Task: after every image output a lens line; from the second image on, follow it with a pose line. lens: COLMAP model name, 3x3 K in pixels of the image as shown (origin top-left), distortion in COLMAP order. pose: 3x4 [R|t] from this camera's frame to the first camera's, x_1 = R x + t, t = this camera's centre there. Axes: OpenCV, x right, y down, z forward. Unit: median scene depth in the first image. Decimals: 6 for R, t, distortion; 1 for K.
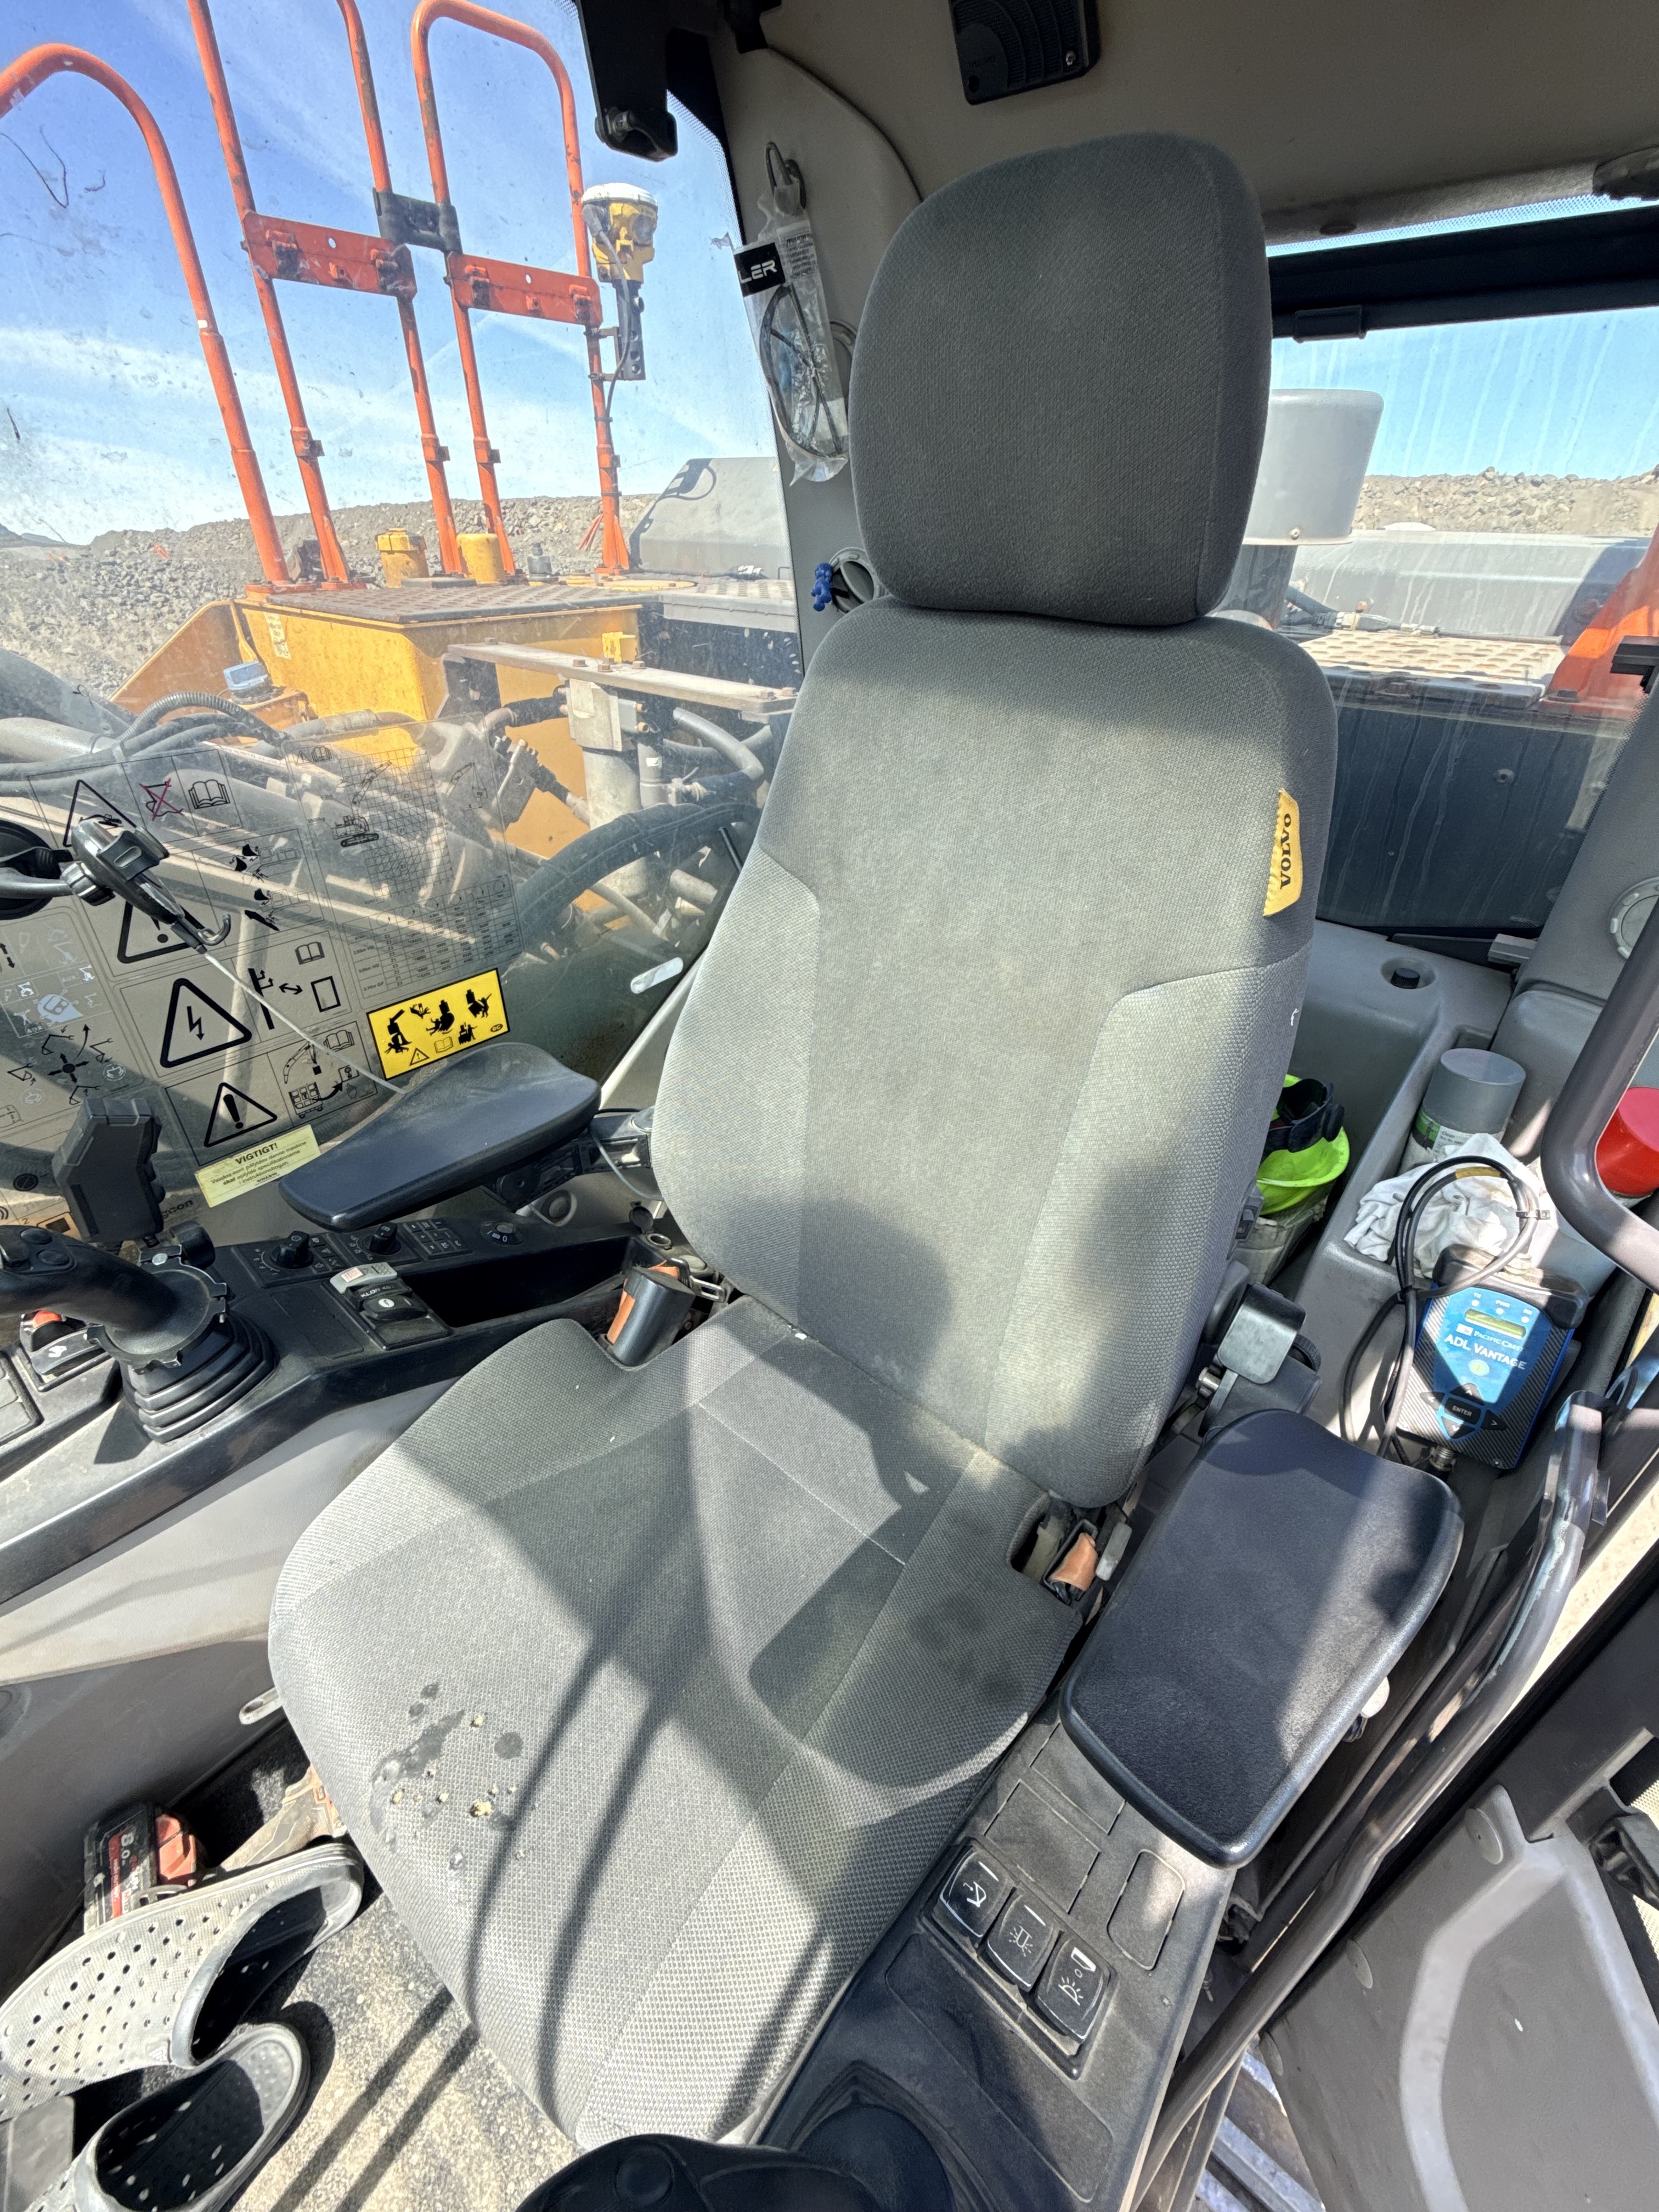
lens RADIAL K [[927.8, 0, 829.4], [0, 927.8, 1102.7], [0, 0, 1]] dist [0.000450, -0.000112]
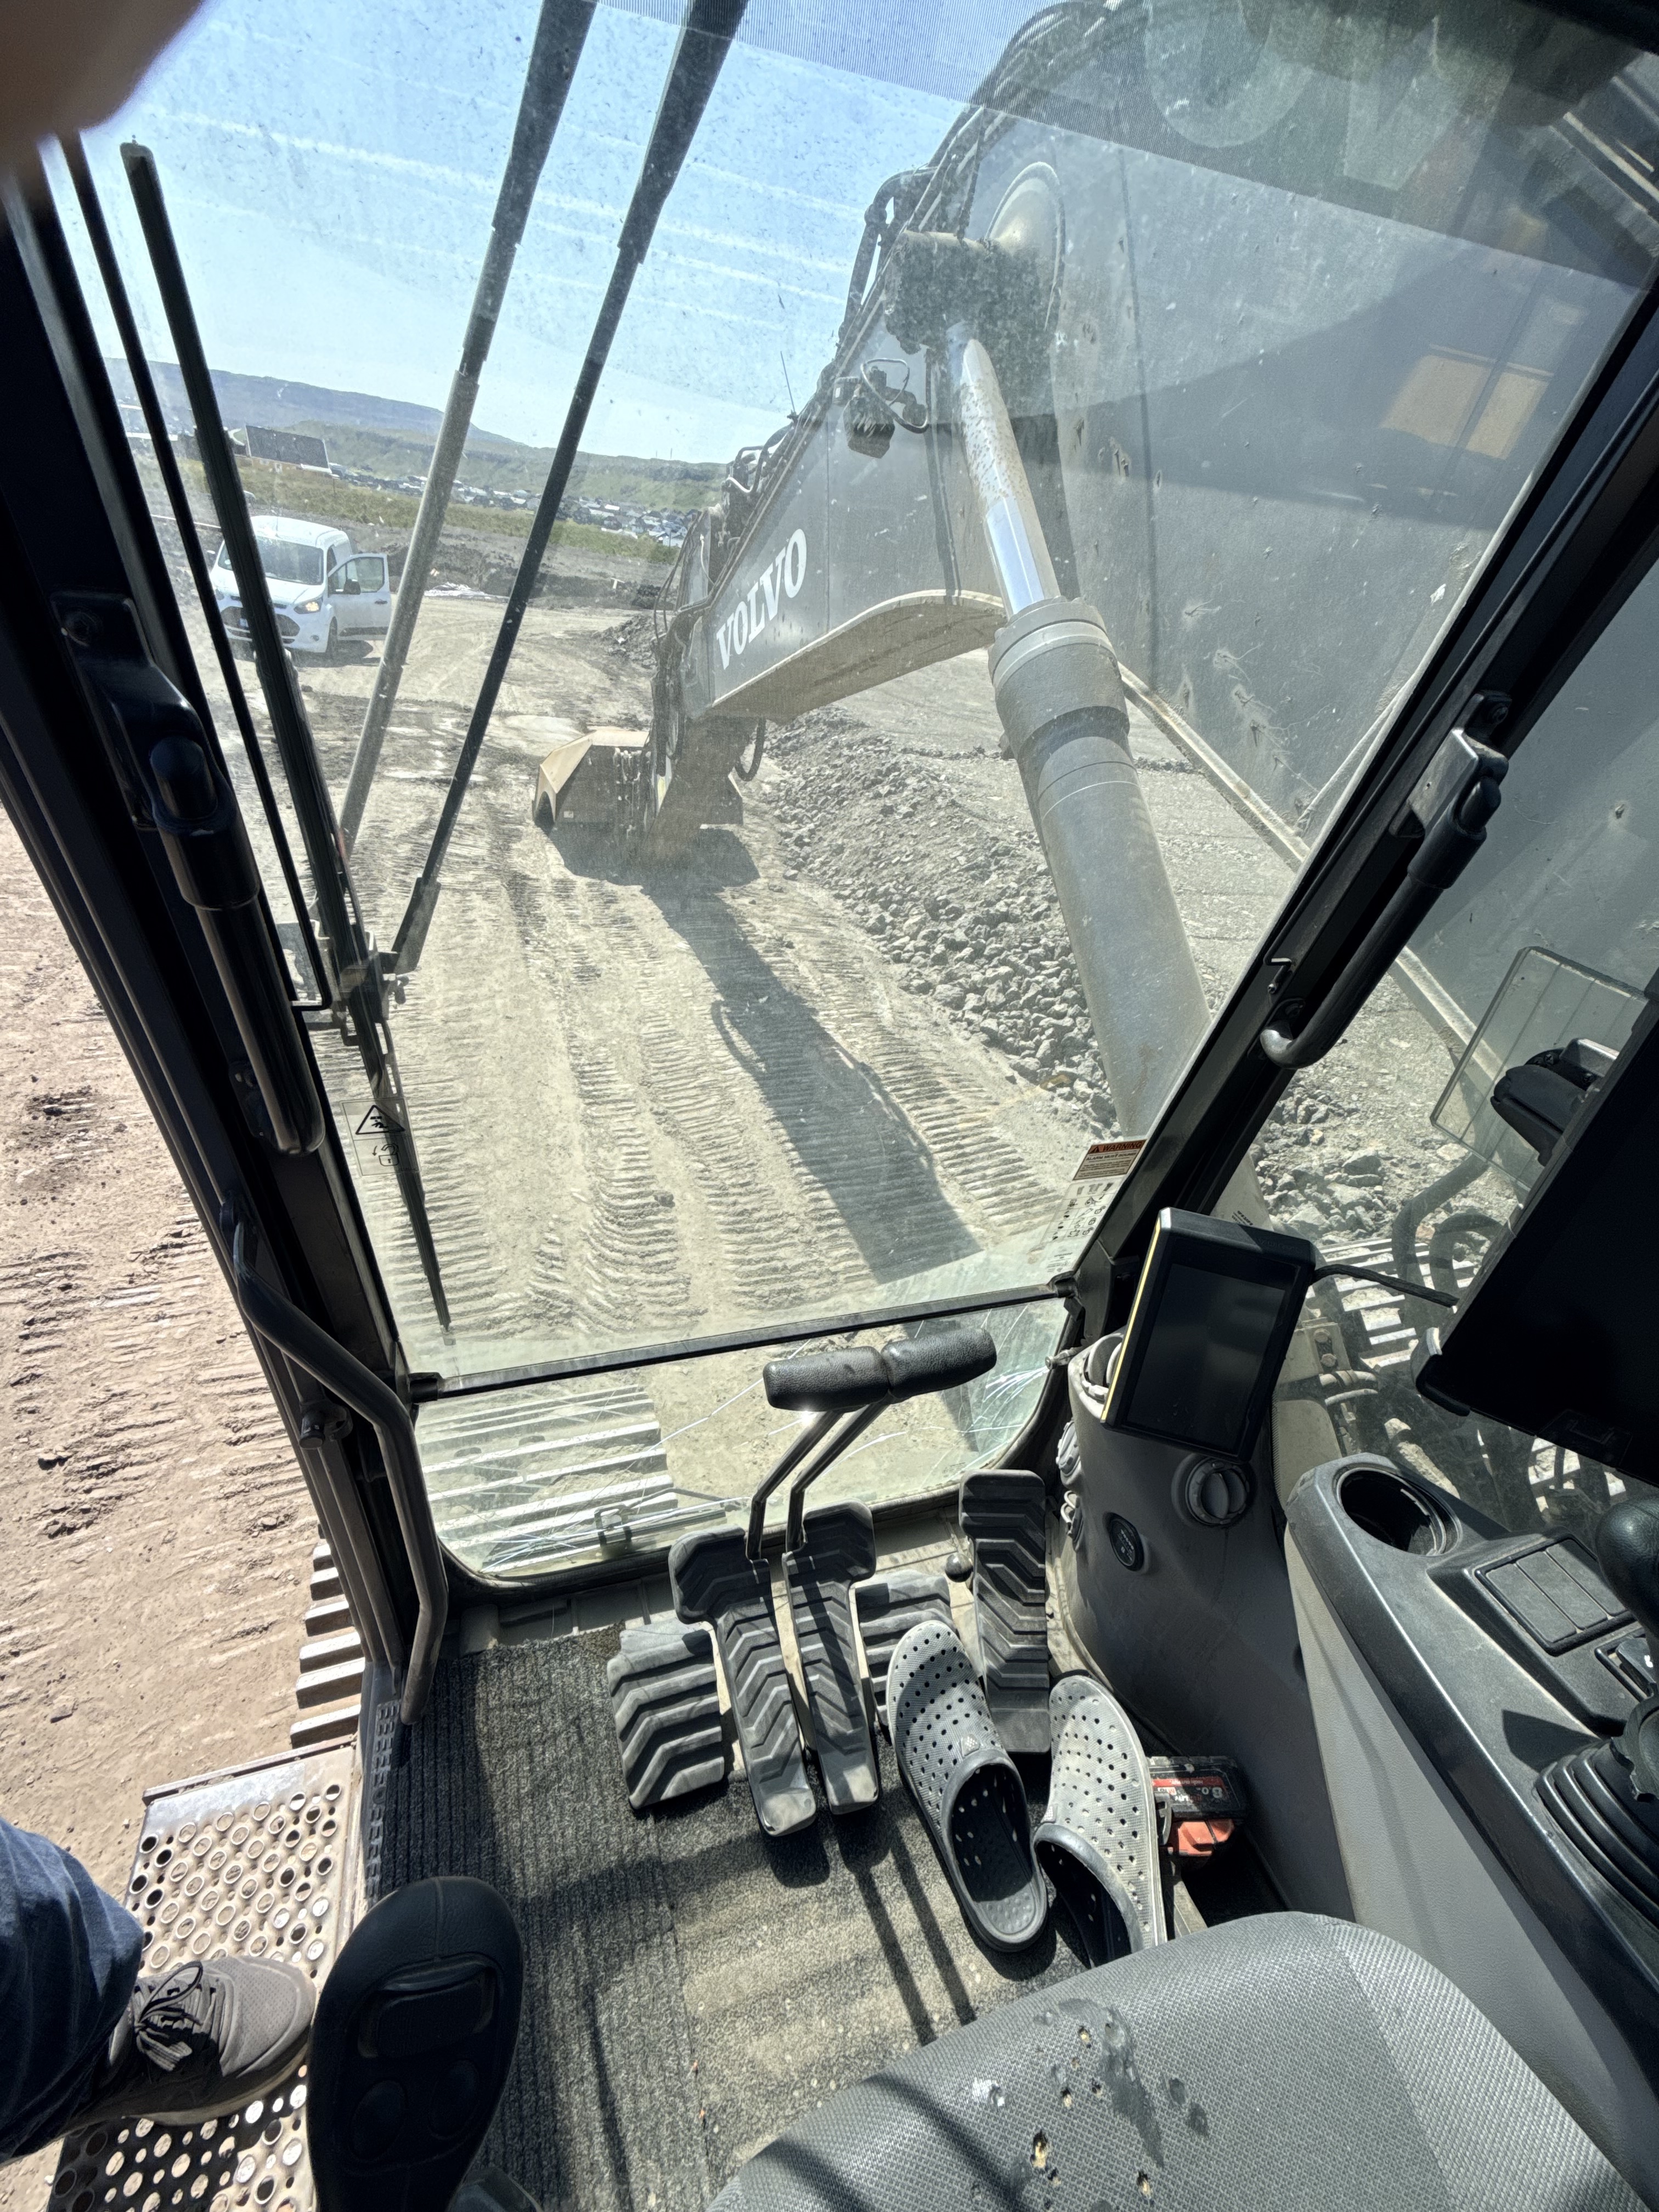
lens RADIAL K [[927.8, 0, 833.2], [0, 927.8, 1105.0], [0, 0, 1]] dist [0.000450, -0.000112]
pose [[-0.512814, 0.407645, -0.755545, -0.024951], [-0.551717, 0.517790, 0.653836, -0.105663], [0.657747, 0.752143, -0.040625, 0.142487]]
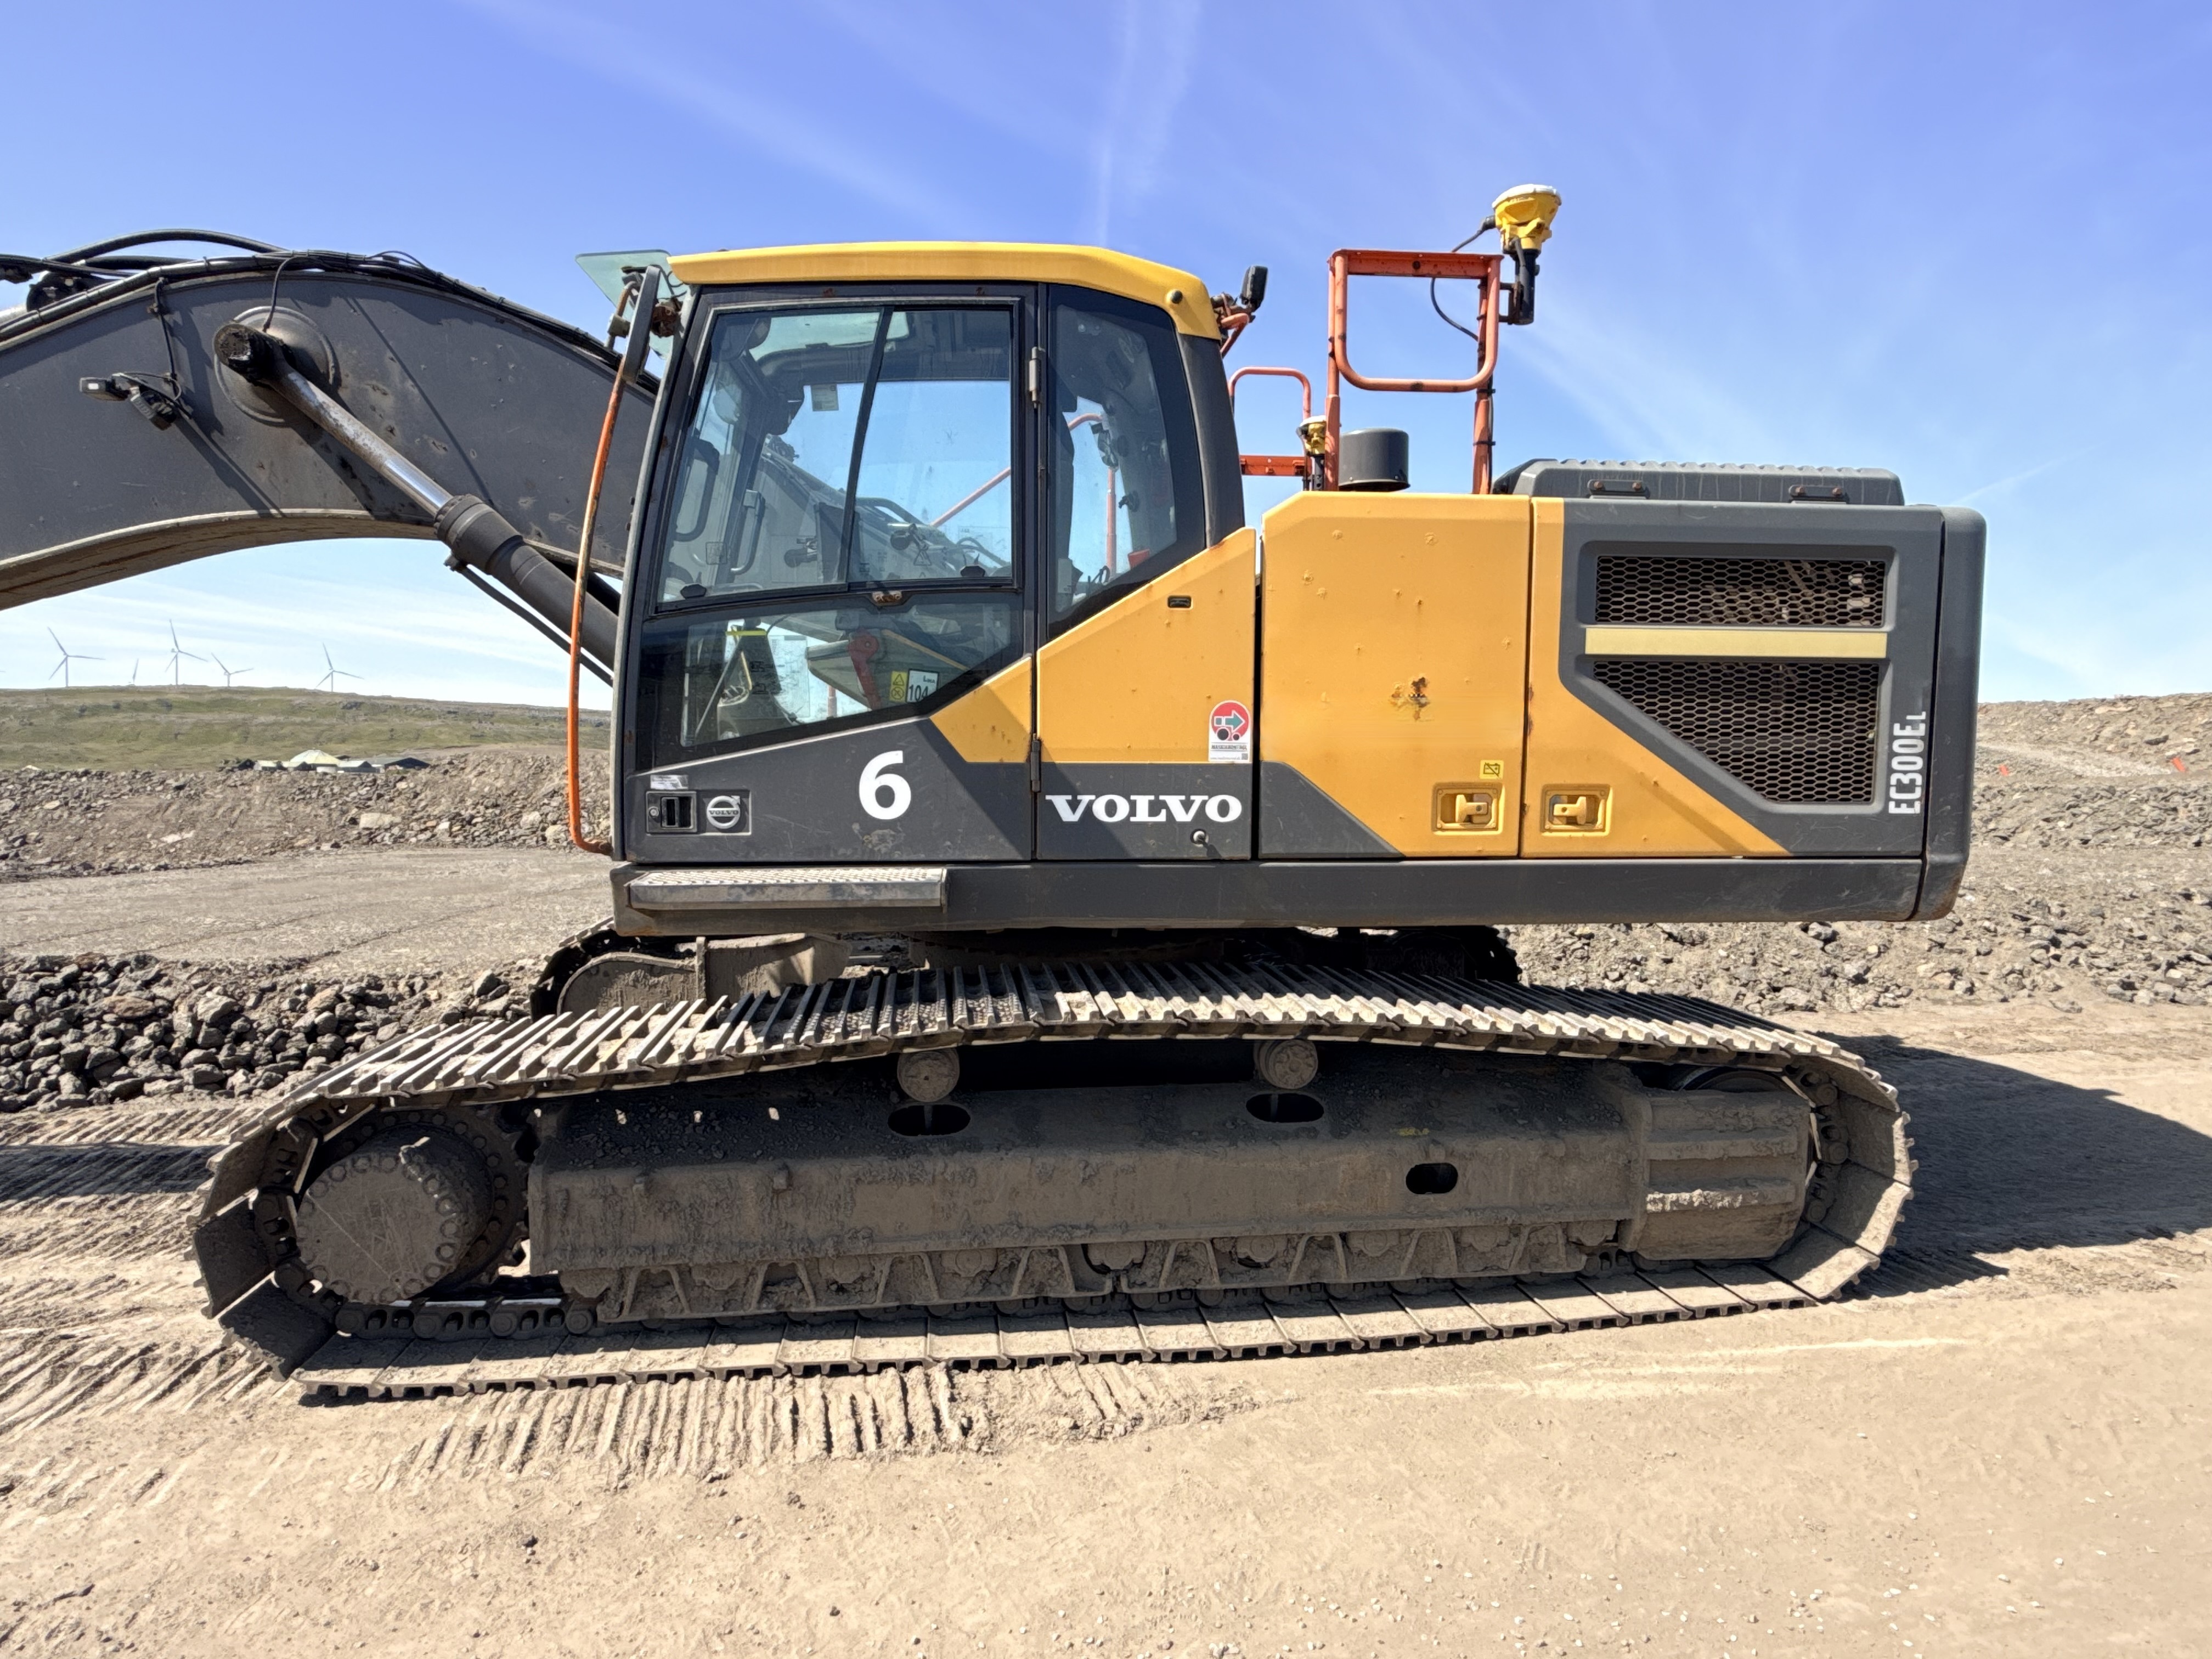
lens RADIAL K [[1236.6, 0, 1103.4], [0, 1236.6, 824.0], [0, 0, 1]] dist [-0.000412, -0.000097]
pose [[0.728809, 0.047097, -0.683096, 3.556192], [-0.369039, 0.867351, -0.333935, 2.266764], [0.576757, 0.495464, 0.649513, -1.531996]]
